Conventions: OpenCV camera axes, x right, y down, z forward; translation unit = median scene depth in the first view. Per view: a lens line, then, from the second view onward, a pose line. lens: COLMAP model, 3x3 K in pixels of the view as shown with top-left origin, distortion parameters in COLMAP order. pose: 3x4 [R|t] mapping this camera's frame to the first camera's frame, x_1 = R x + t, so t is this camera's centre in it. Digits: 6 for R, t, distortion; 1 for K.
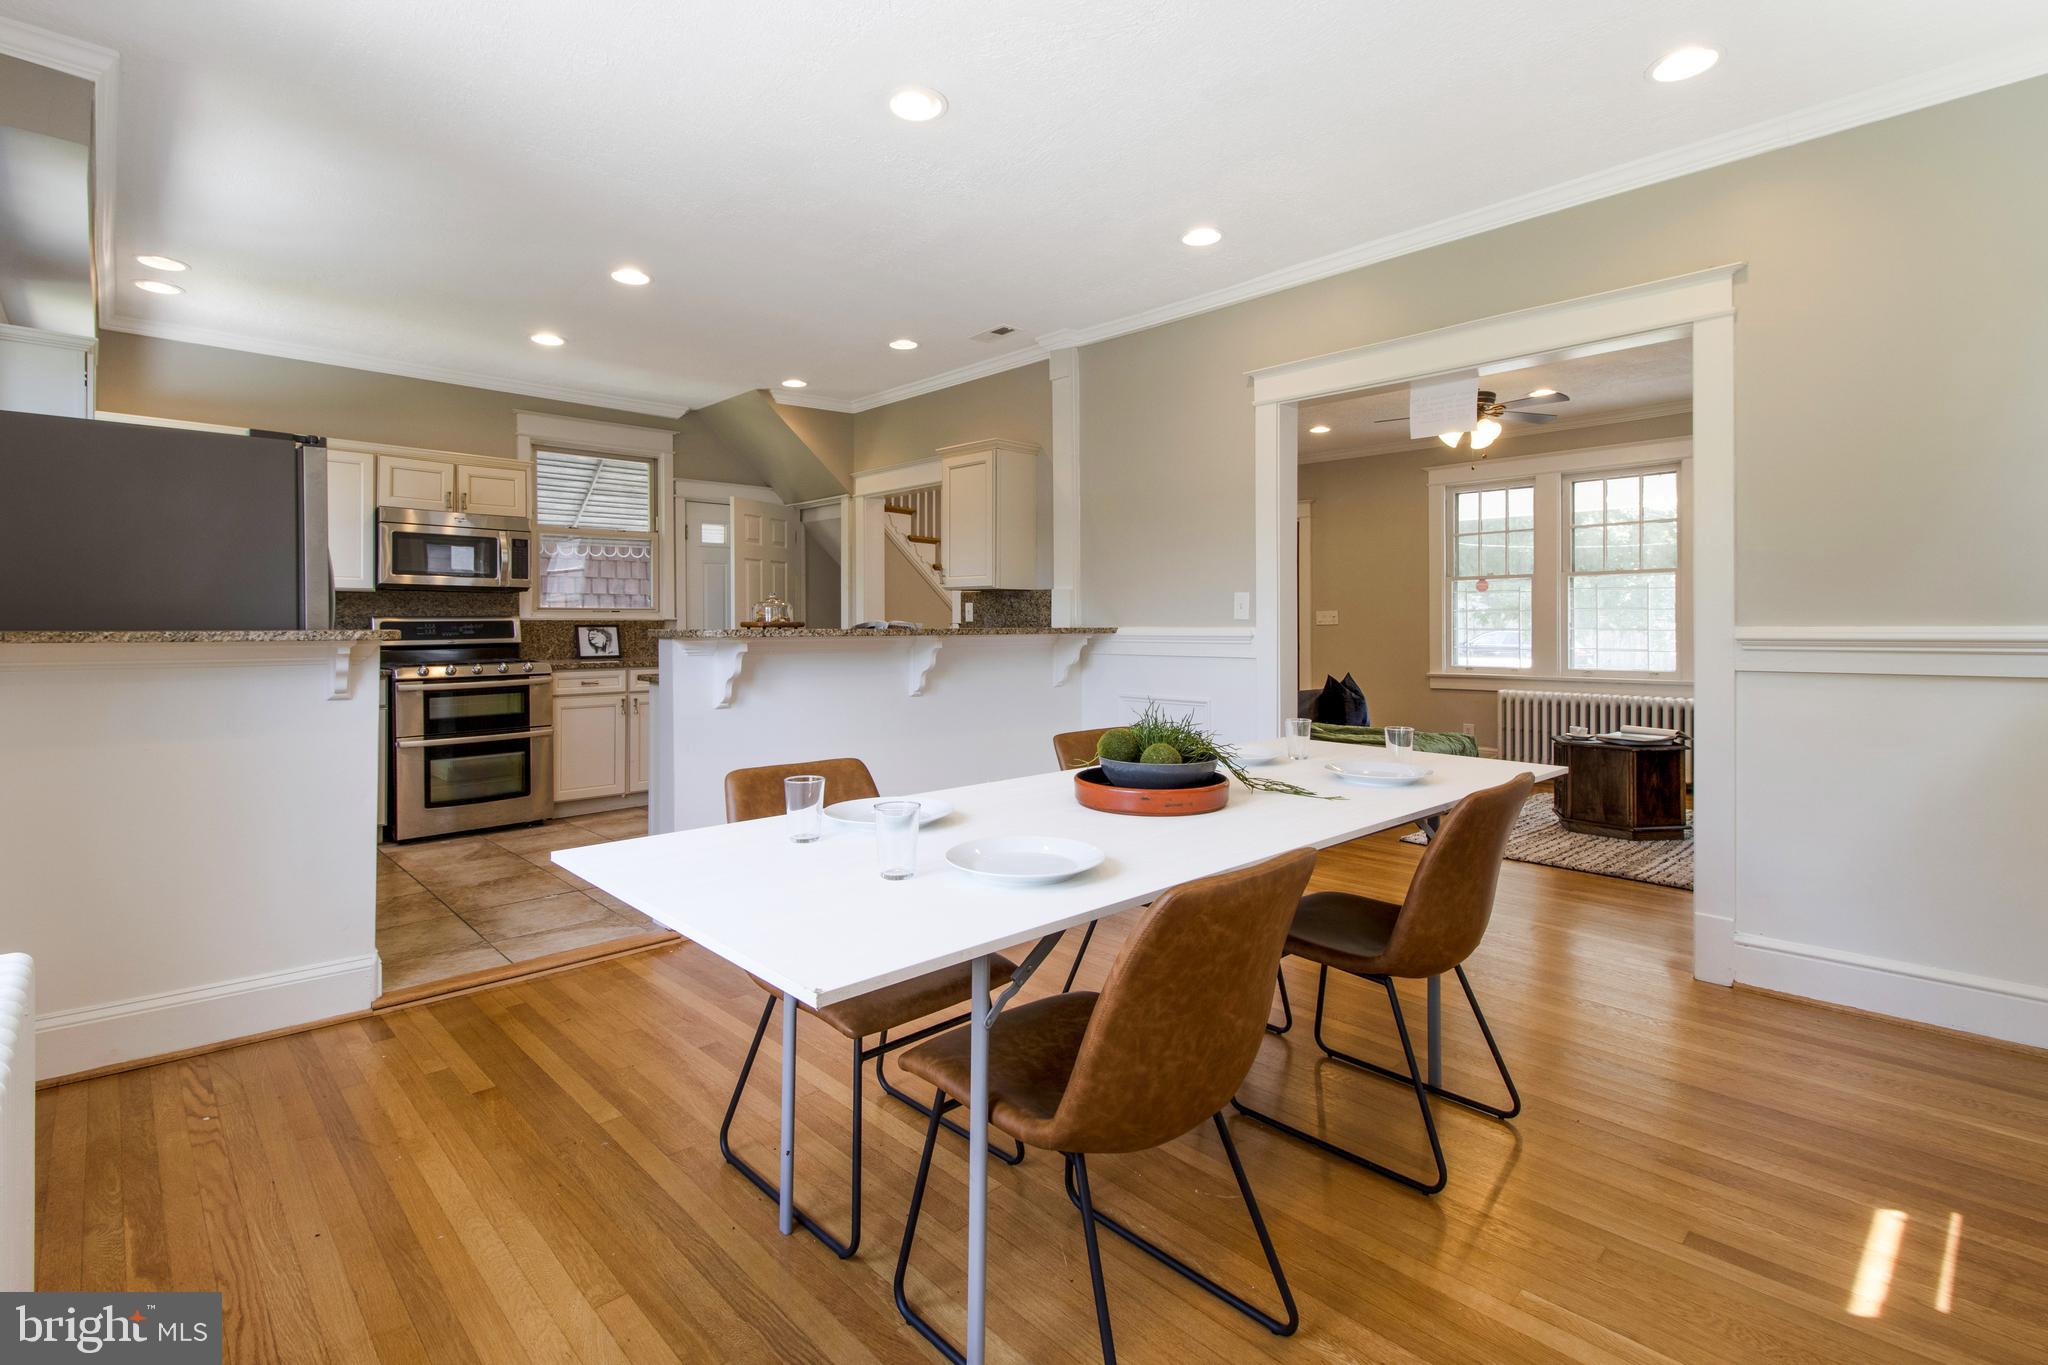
lens RADIAL K [[961.0, 0, 1036.6], [0, 961.0, 624.0], [0, 0, 1]] dist [0.015411, -0.005858]
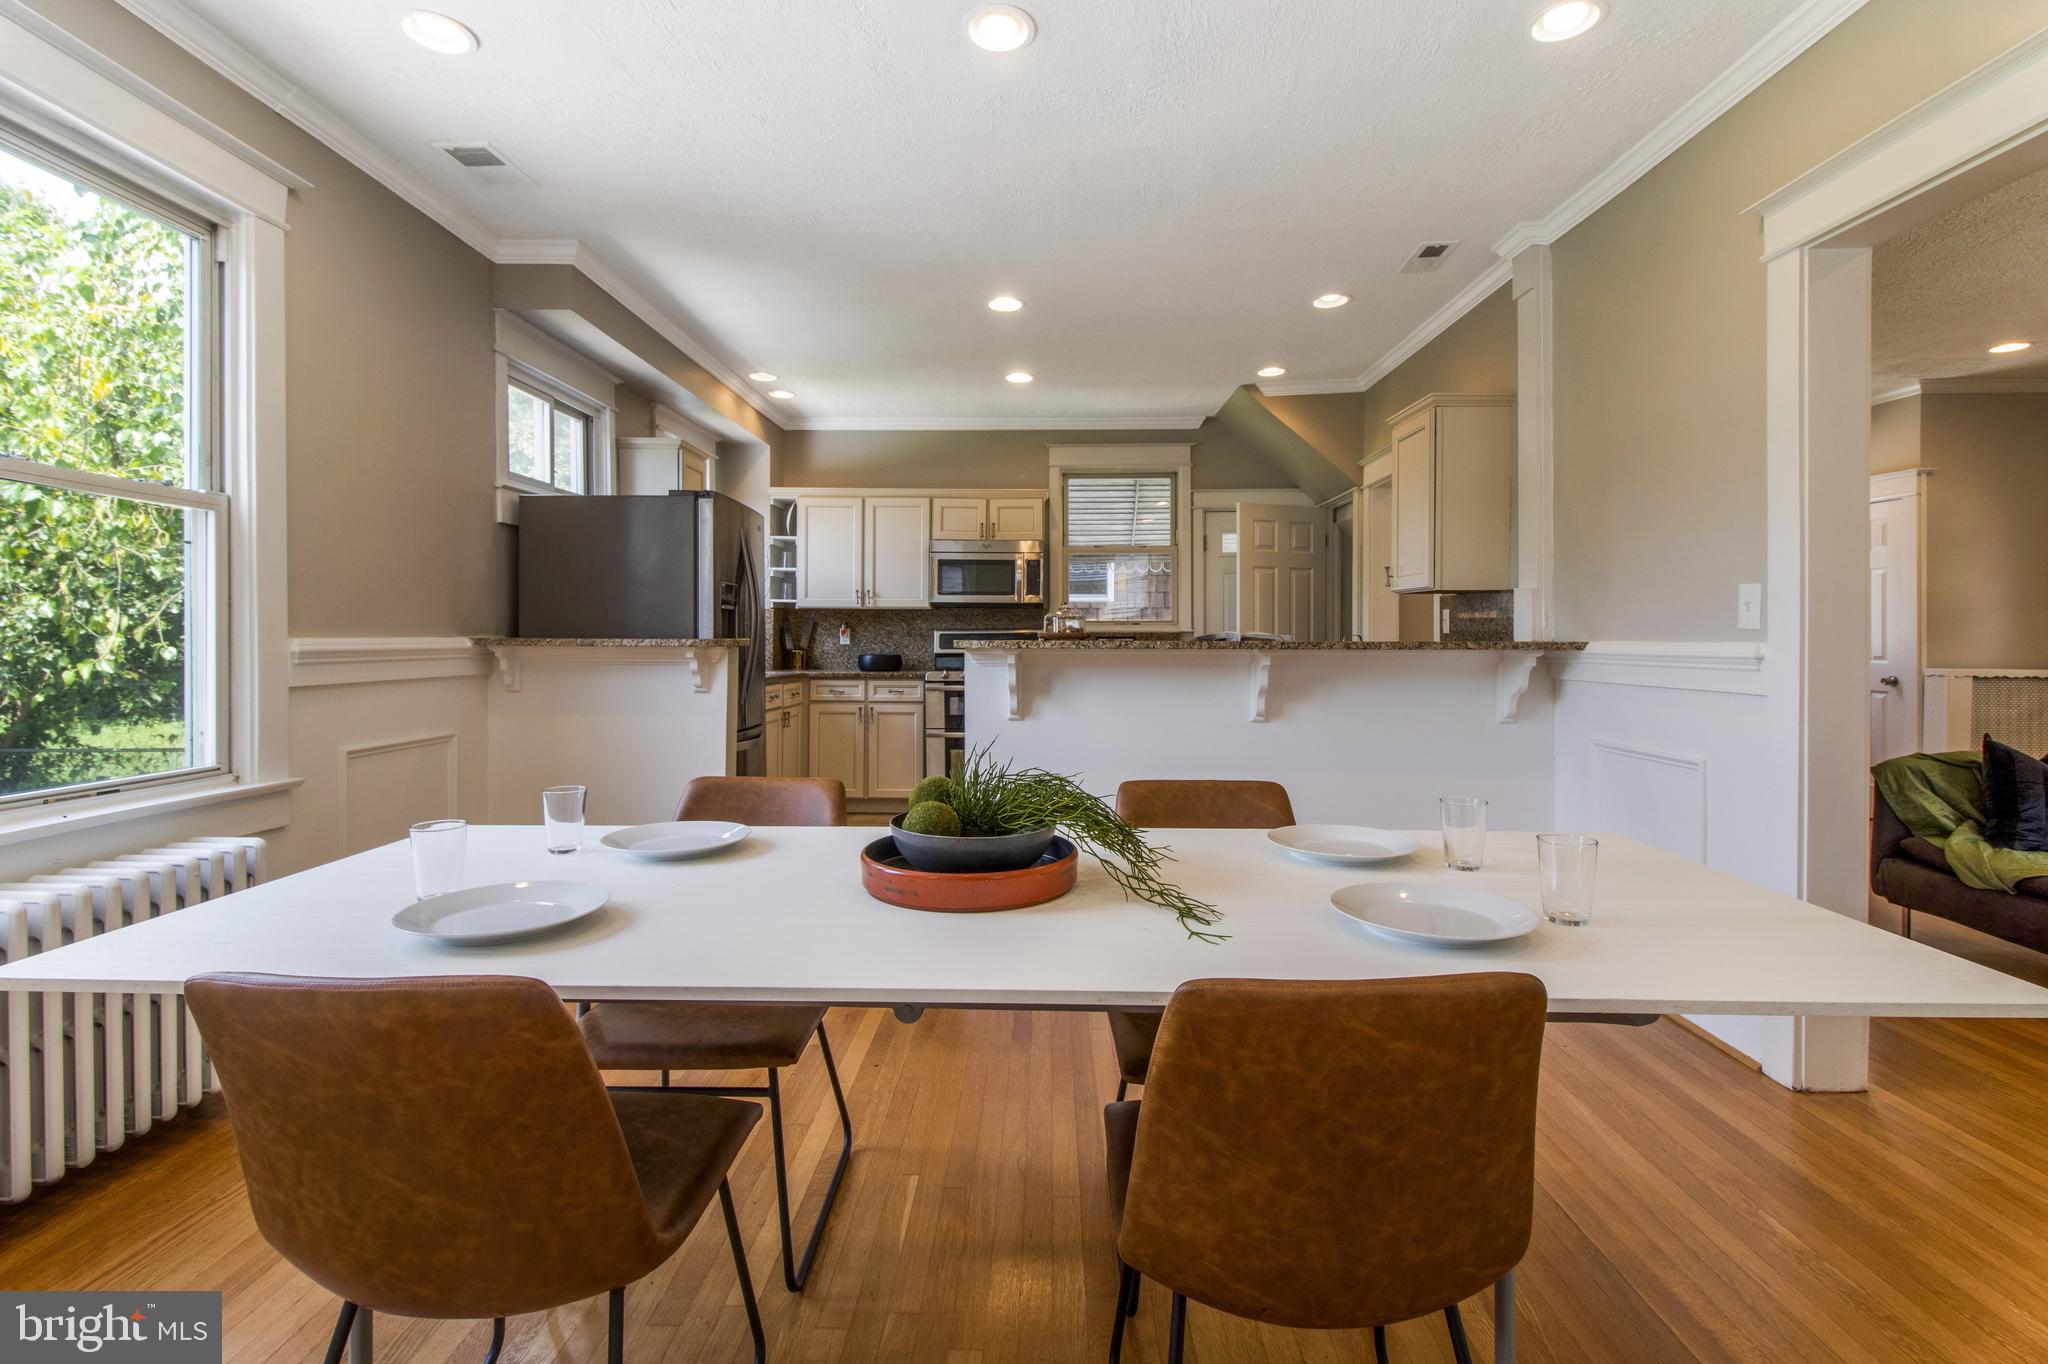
lens RADIAL K [[961.0, 0, 1021.6], [0, 961.0, 648.8], [0, 0, 1]] dist [0.015411, -0.005858]
pose [[0.701754, 0.011301, -0.712329, 0.238564], [-0.002172, 0.999903, 0.013723, 0.000402], [0.712416, -0.008083, 0.701711, 0.191391]]
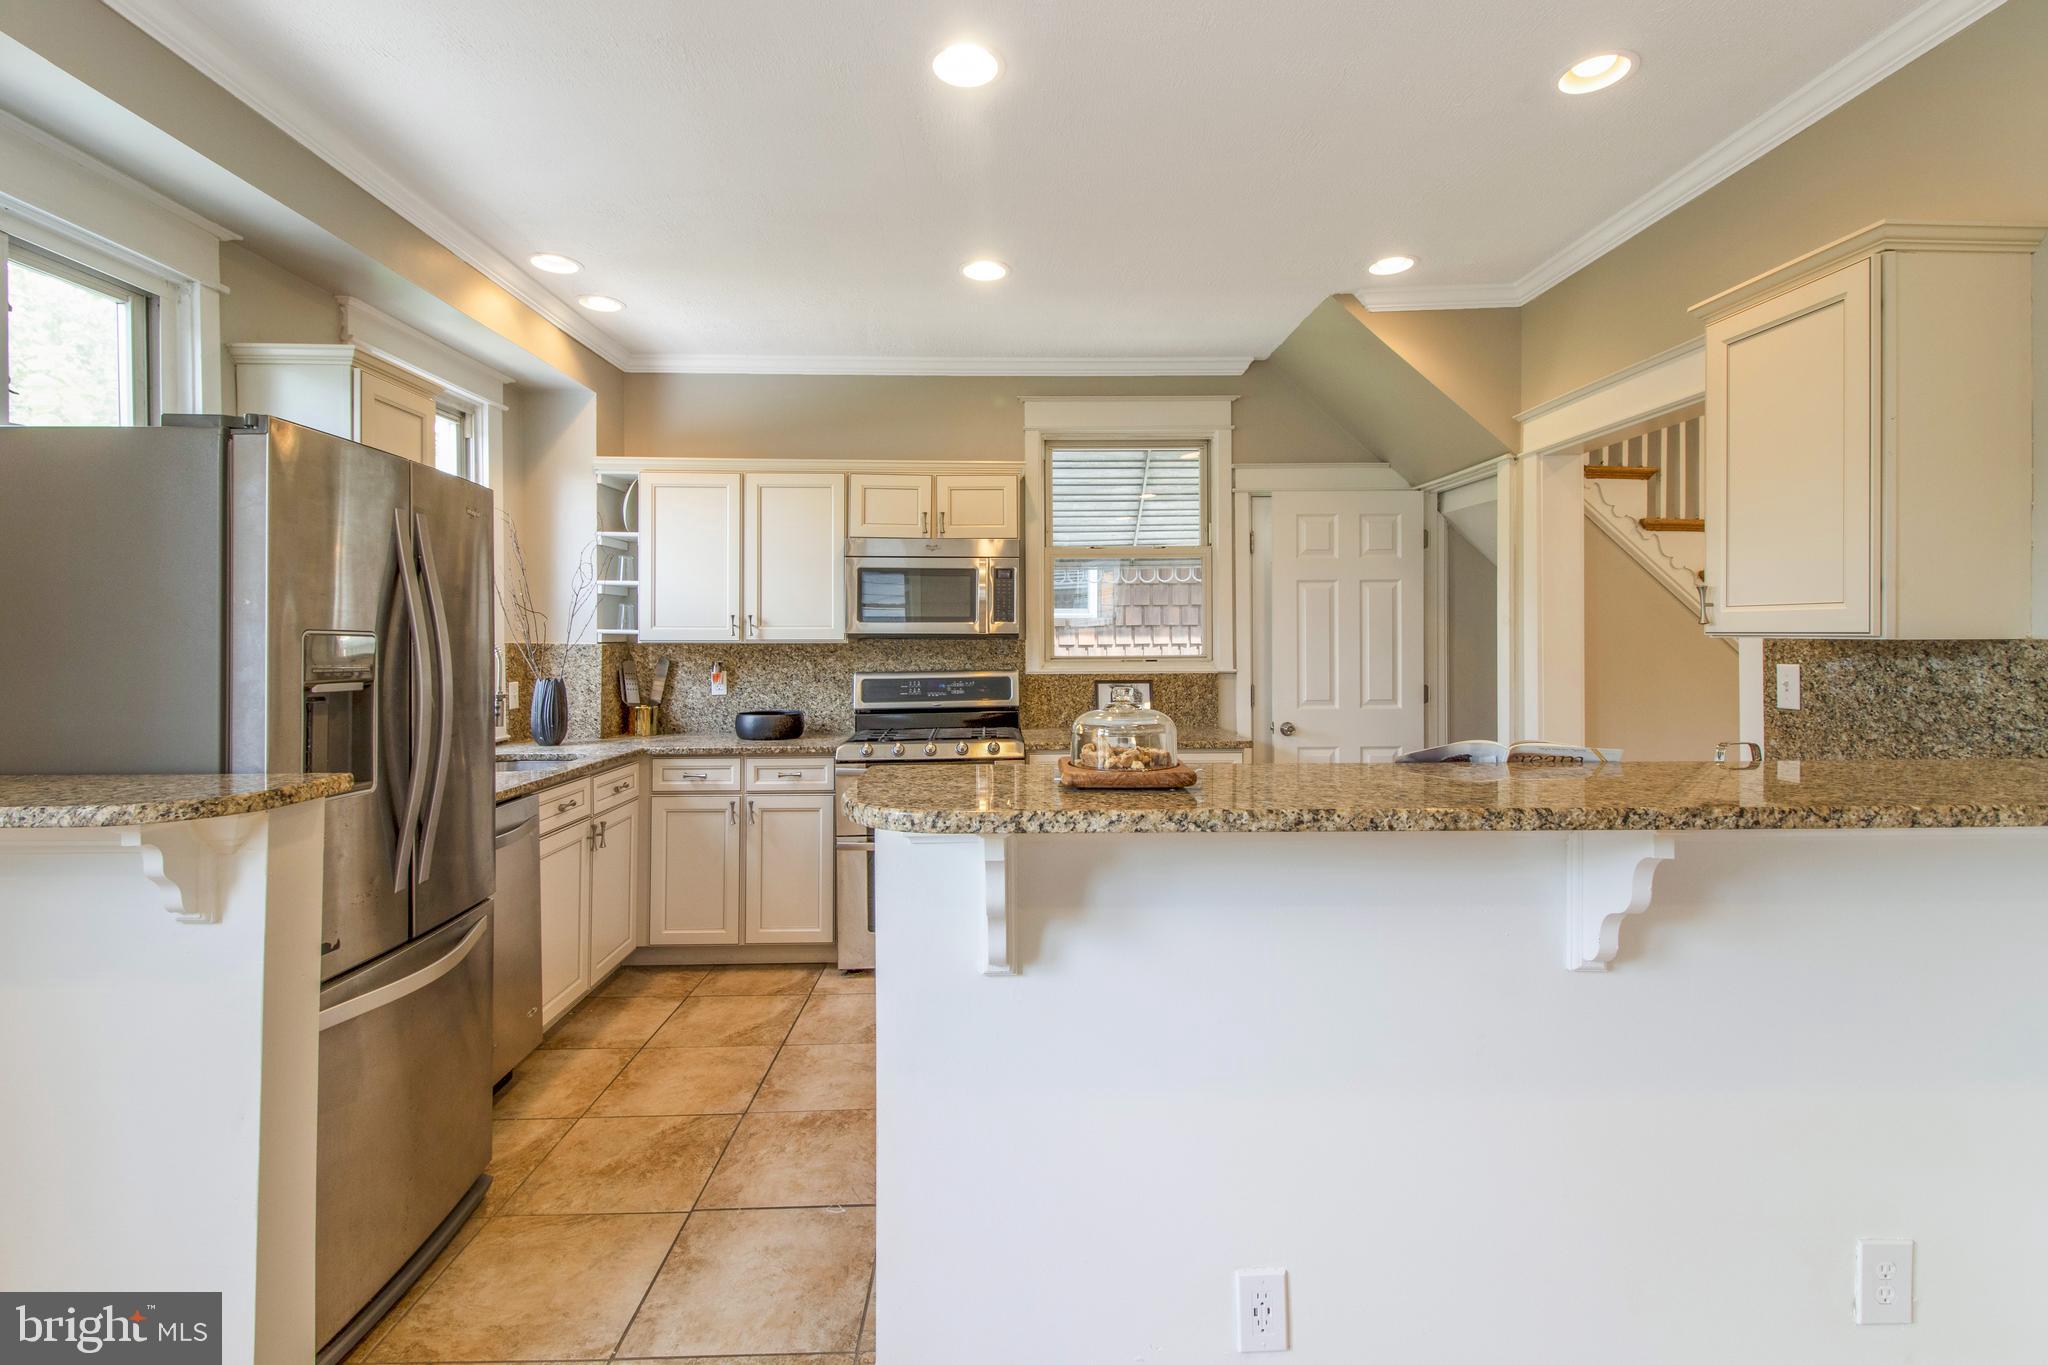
lens RADIAL K [[961.0, 0, 1014.4], [0, 961.0, 639.8], [0, 0, 1]] dist [0.015411, -0.005858]
pose [[0.734320, 0.000663, -0.678803, -0.029995], [0.002486, 0.999990, 0.003666, -0.033629], [0.678799, -0.004380, 0.734311, 0.438947]]
